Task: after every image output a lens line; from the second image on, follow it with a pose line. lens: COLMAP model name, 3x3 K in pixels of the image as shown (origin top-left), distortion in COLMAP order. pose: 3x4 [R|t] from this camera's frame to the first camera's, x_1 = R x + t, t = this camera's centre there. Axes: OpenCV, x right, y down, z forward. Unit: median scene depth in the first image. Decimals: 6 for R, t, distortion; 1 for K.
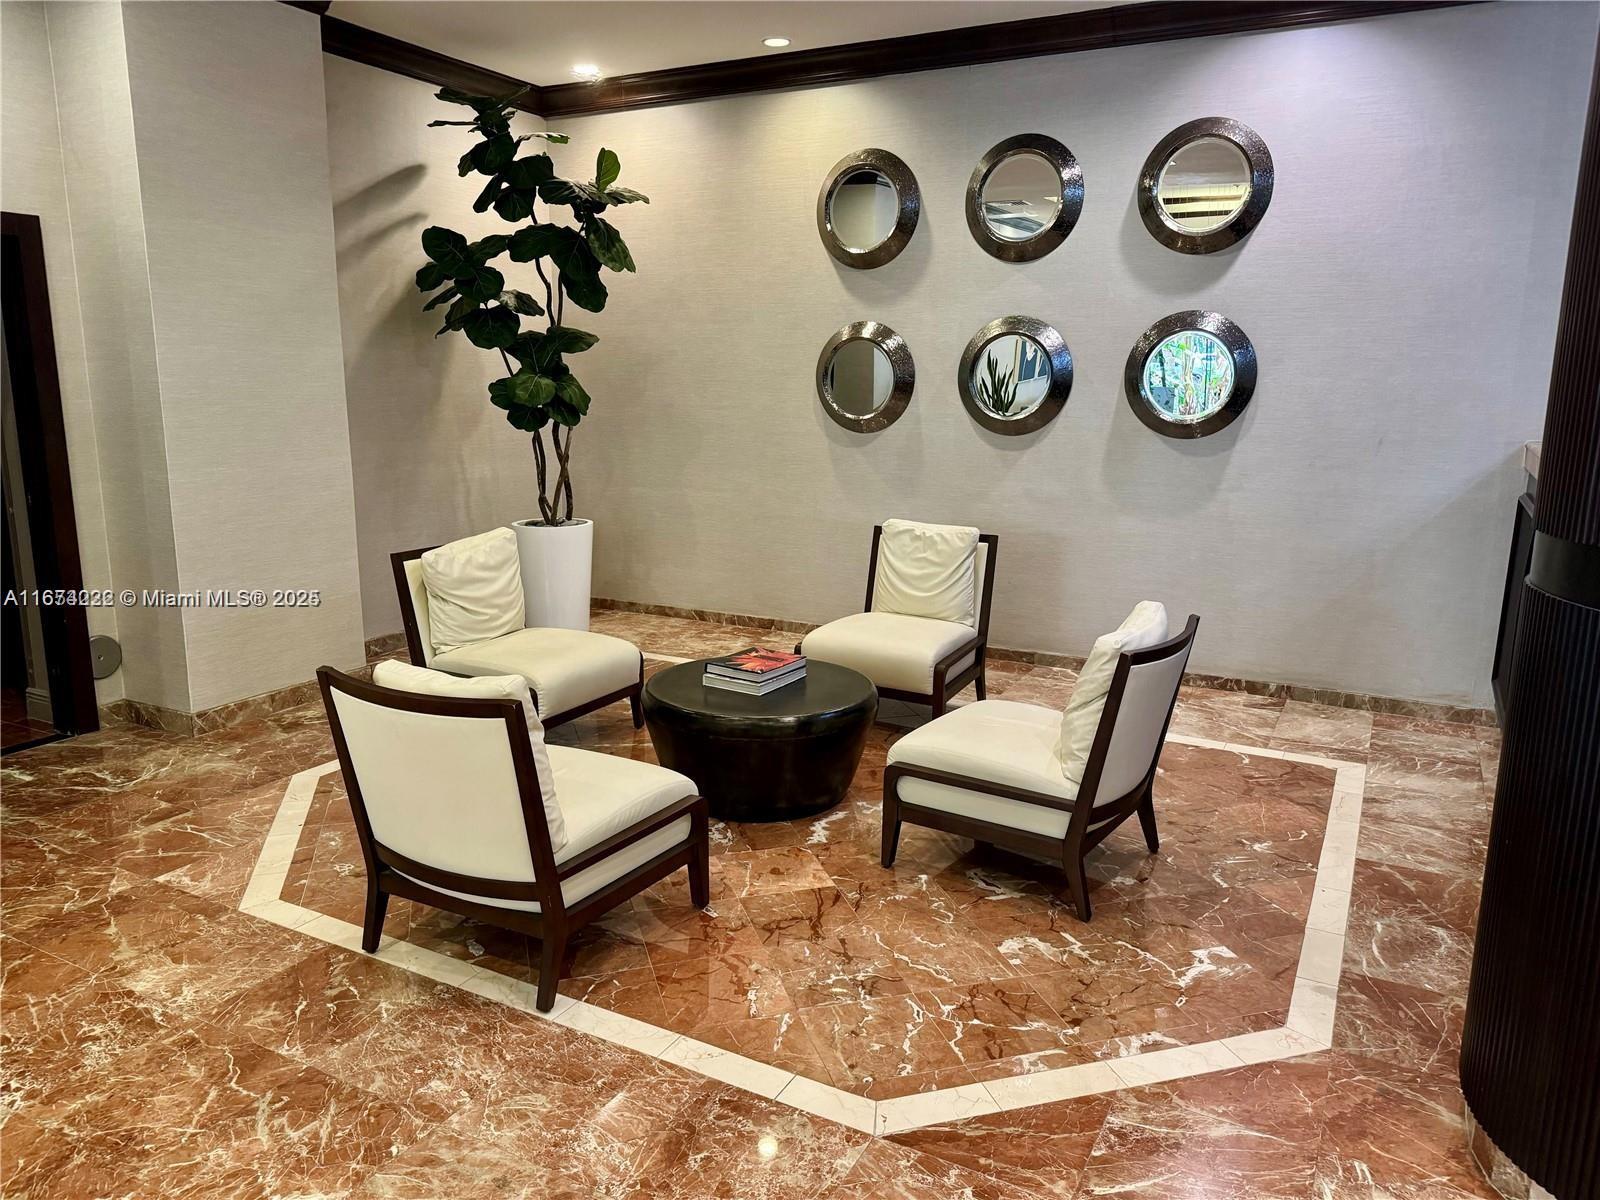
lens RADIAL K [[1134.9, 0, 798.6], [0, 1134.9, 591.4], [0, 0, 1]] dist [0.075393, -0.087255]
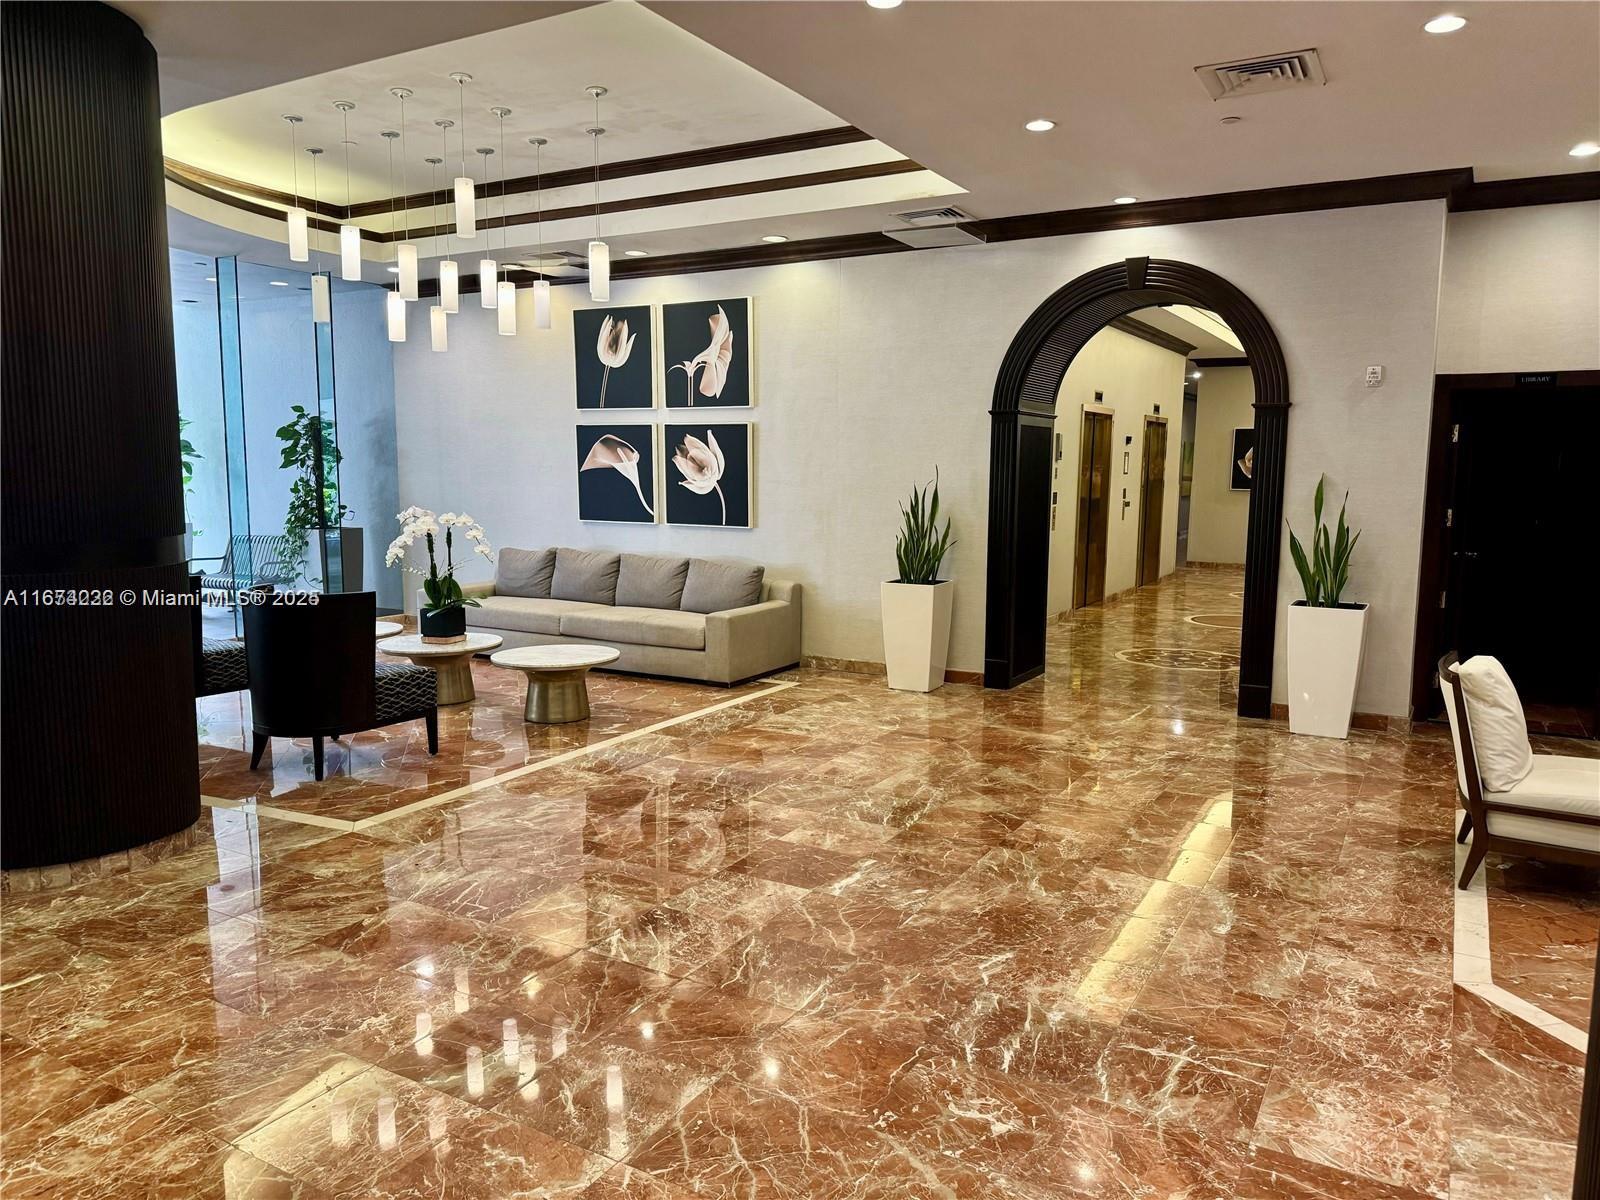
lens RADIAL K [[1098.5, 0, 792.9], [0, 1098.5, 611.0], [0, 0, 1]] dist [0.123551, -0.151938]
pose [[-0.041390, 0.116613, -0.992315, 1.023569], [-0.200490, 0.971996, 0.122587, -0.000711], [0.978821, 0.204023, -0.016851, 0.059287]]
